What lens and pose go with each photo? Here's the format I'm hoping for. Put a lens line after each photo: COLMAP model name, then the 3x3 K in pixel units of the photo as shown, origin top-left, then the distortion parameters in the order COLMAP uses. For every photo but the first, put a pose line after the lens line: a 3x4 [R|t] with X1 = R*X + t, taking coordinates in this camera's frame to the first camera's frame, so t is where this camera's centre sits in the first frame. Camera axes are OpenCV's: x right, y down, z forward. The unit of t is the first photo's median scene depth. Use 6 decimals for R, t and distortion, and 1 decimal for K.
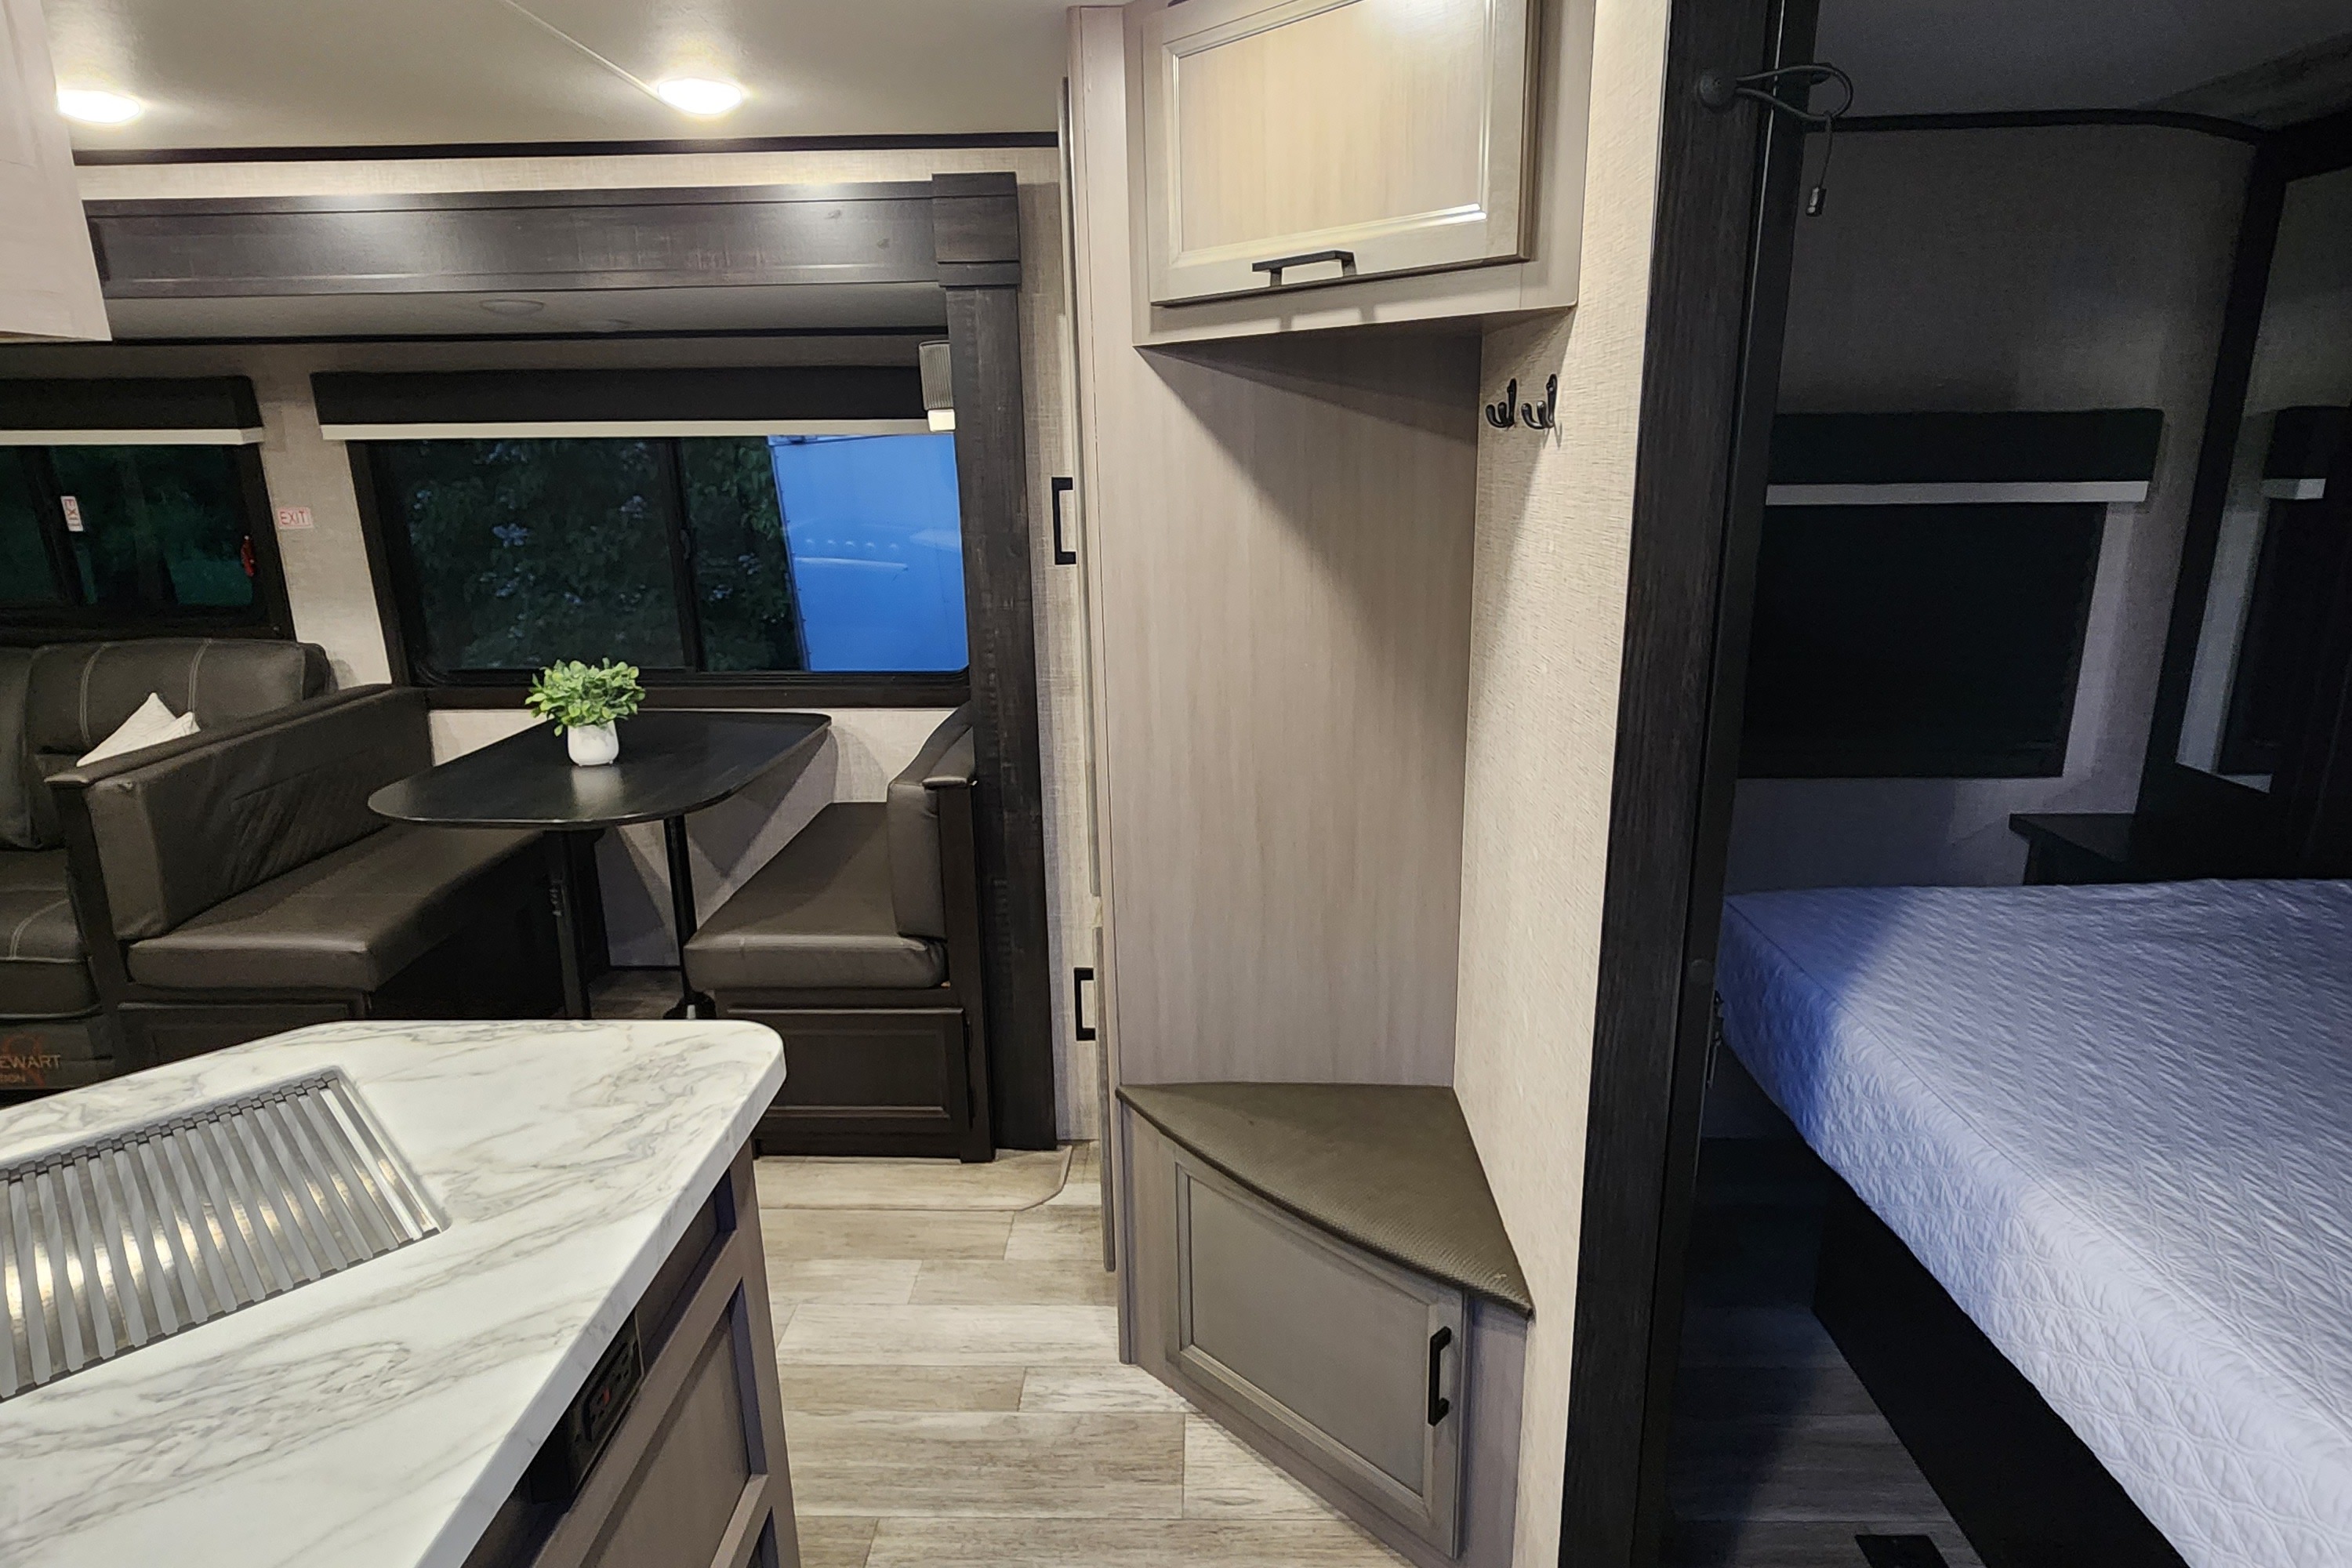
lens RADIAL K [[1279.2, 0, 1176.0], [0, 1279.2, 784.0], [0, 0, 1]] dist [0.001567, -0.008113]
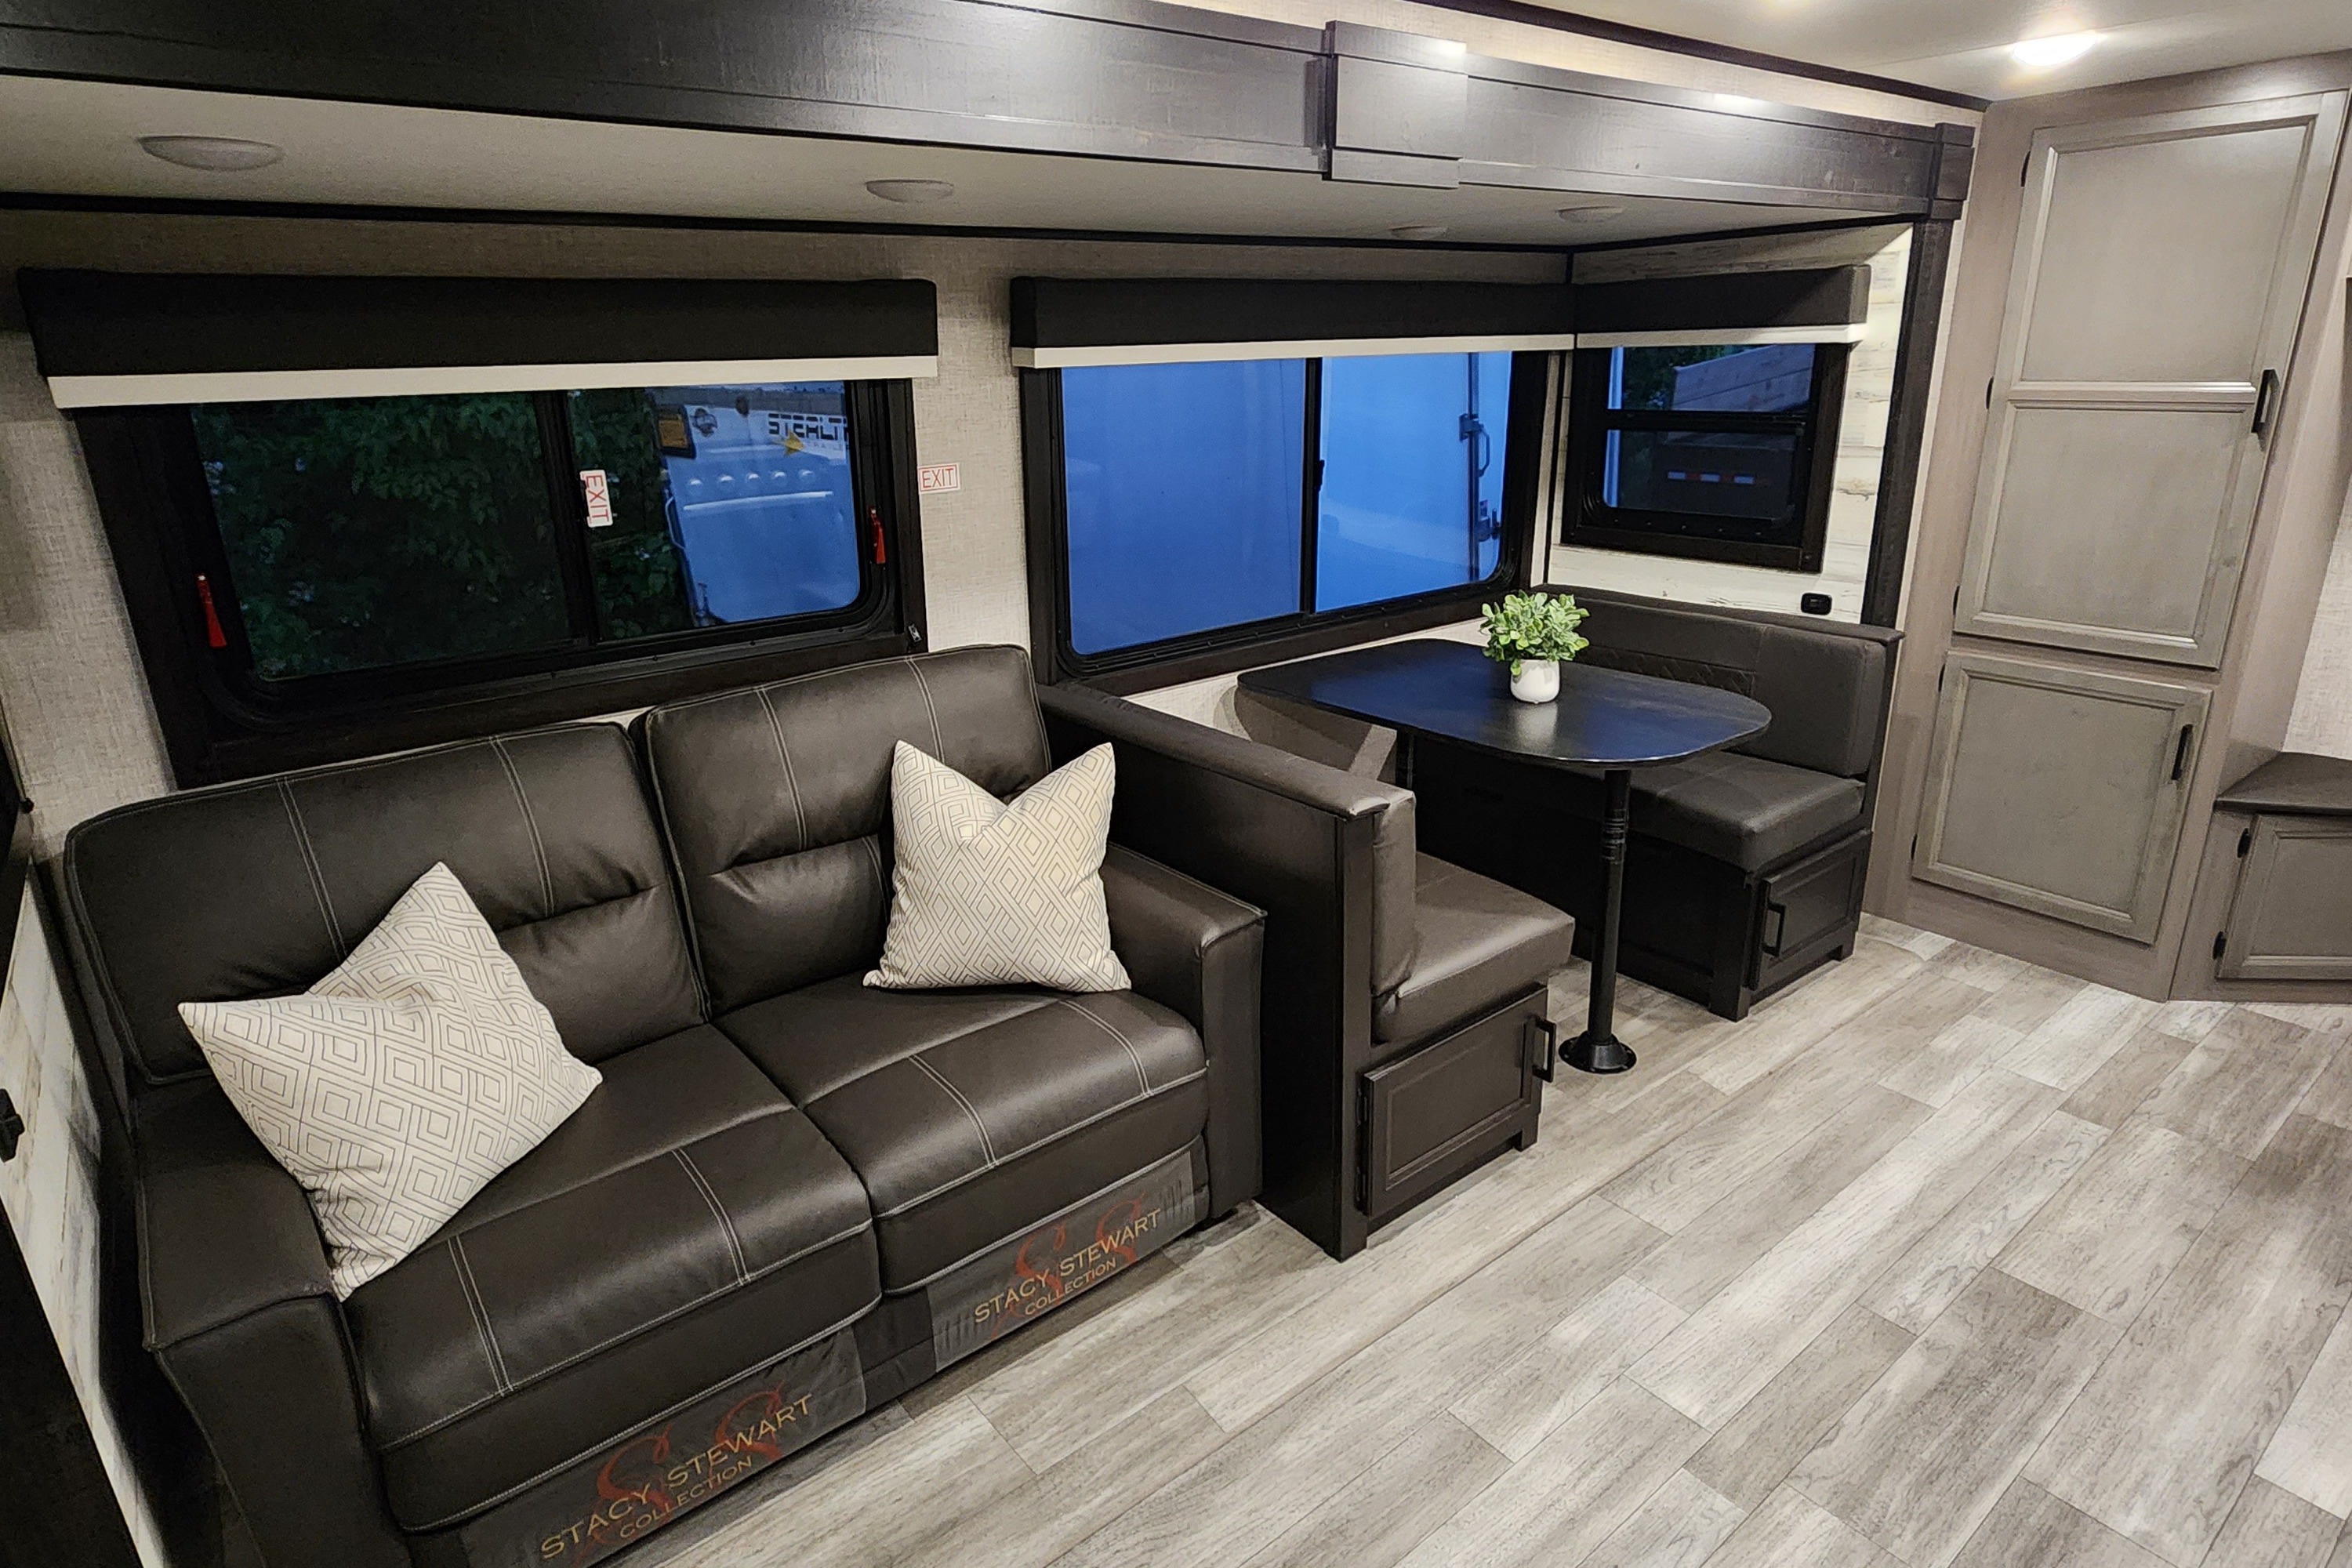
lens RADIAL K [[1279.2, 0, 1176.0], [0, 1279.2, 784.0], [0, 0, 1]] dist [0.001567, -0.008113]
pose [[0.774878, -0.216298, 0.593952, -1.347046], [0.182685, 0.976167, 0.117155, -0.123335], [-0.605137, 0.017725, 0.795924, 0.421090]]
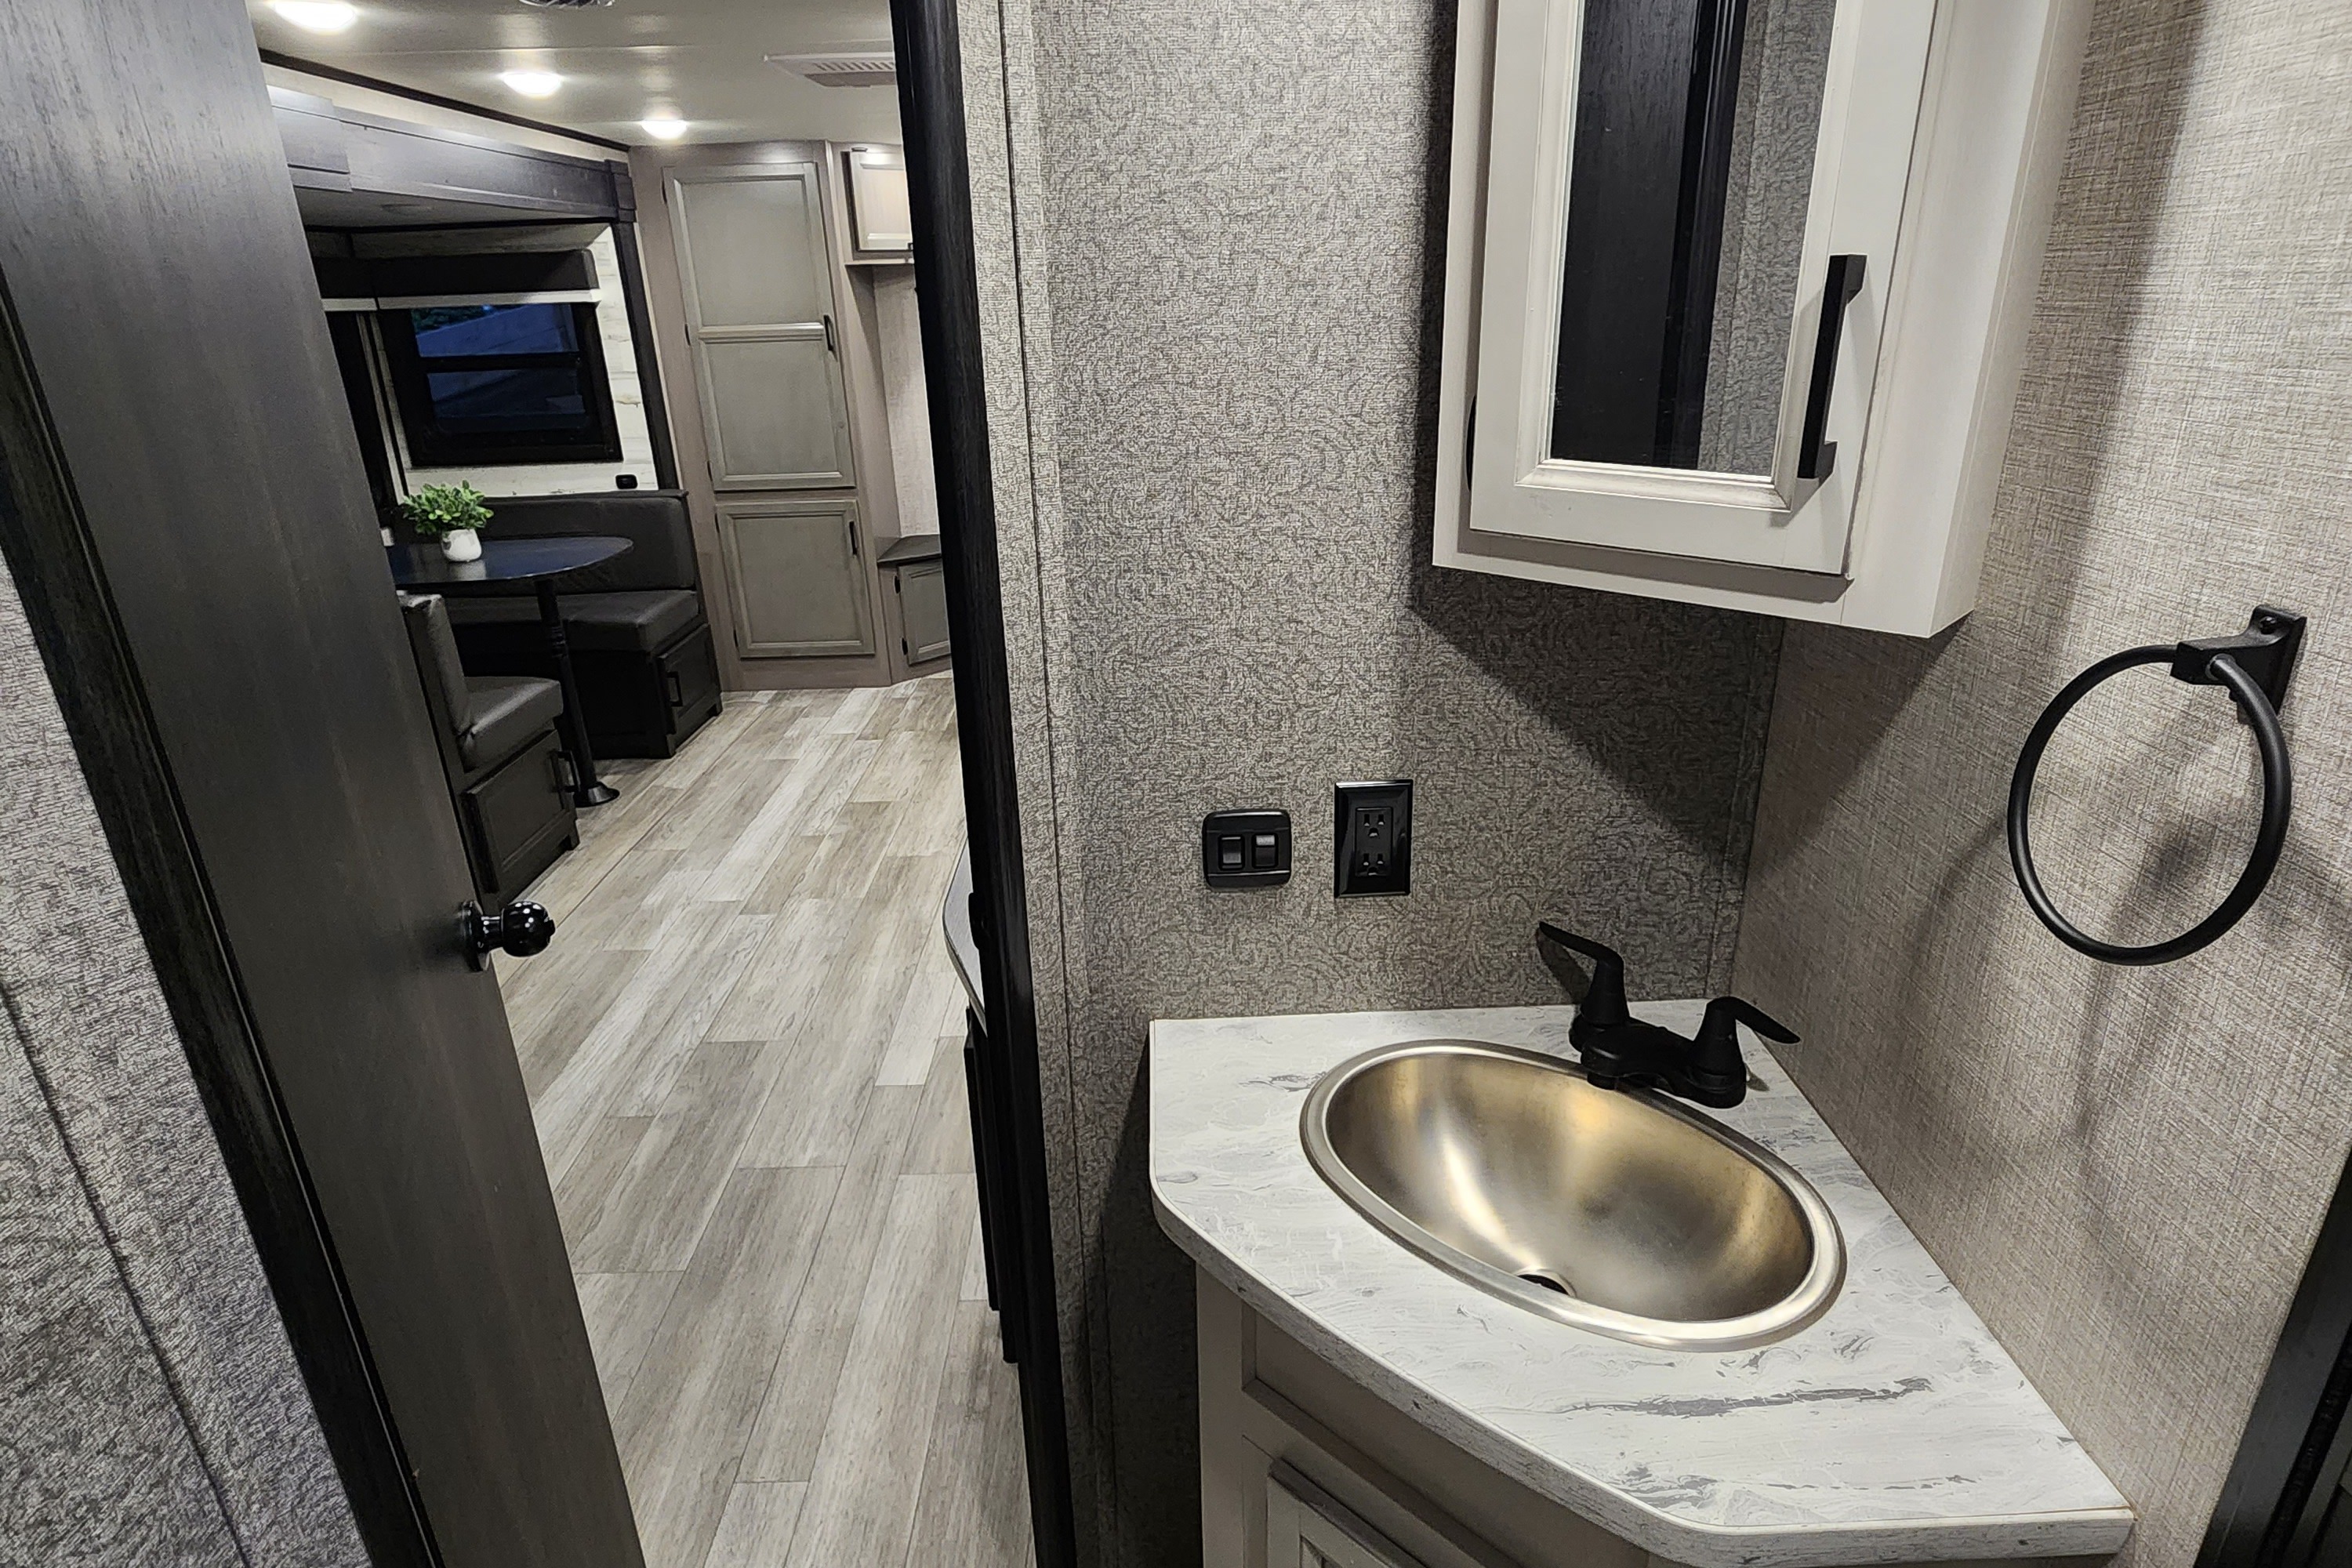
lens RADIAL K [[1279.2, 0, 1176.0], [0, 1279.2, 784.0], [0, 0, 1]] dist [0.001567, -0.008113]
pose [[-0.031899, -0.348929, 0.936606, -1.940050], [0.286527, 0.894560, 0.343024, -0.054502], [-0.957541, 0.279305, 0.071442, 0.278209]]
